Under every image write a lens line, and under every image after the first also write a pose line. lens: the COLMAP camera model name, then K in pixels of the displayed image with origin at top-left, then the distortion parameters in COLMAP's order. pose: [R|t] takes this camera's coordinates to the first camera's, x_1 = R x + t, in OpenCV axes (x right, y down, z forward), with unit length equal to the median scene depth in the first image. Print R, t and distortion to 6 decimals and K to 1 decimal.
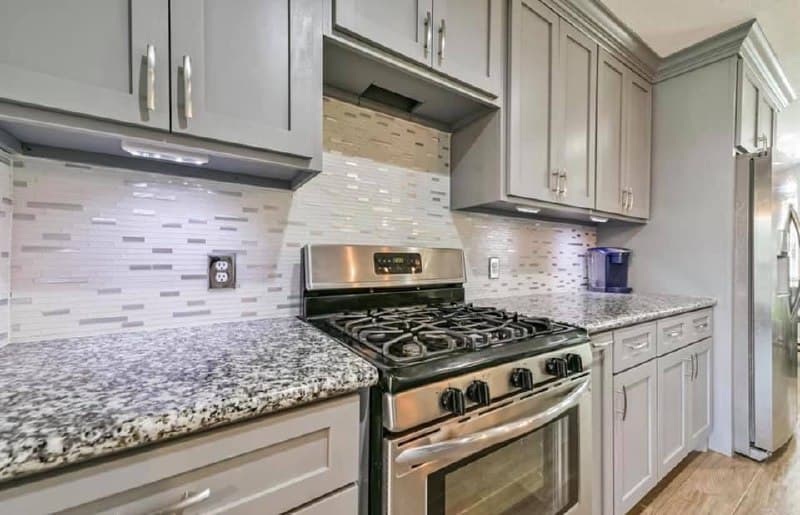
lens RADIAL K [[310.5, 0, 399.4], [0, 310.5, 258.7], [0, 0, 1]] dist [0.029139, -0.005689]
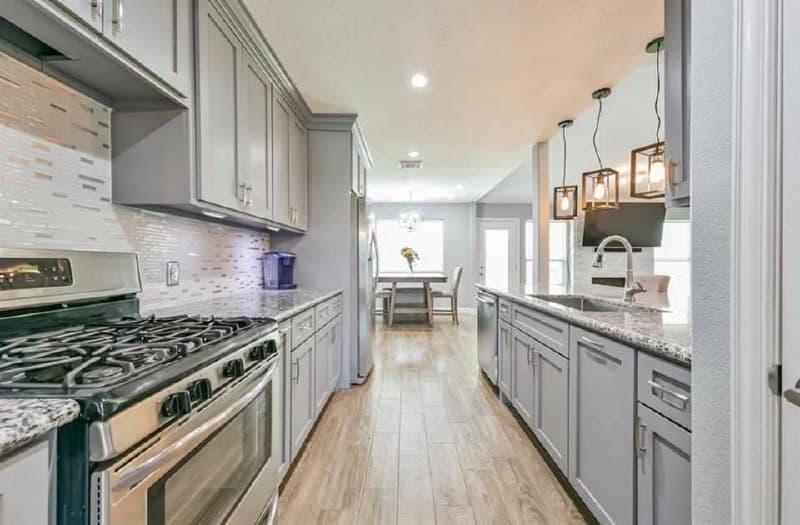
lens RADIAL K [[309.6, 0, 400.0], [0, 309.6, 262.5], [0, 0, 1]] dist [0.012909, -0.000080]
pose [[0.561249, -0.011165, 0.827572, -0.102777], [0.005705, 0.999937, 0.009622, -0.009013], [-0.827628, -0.000679, 0.561277, -0.076139]]
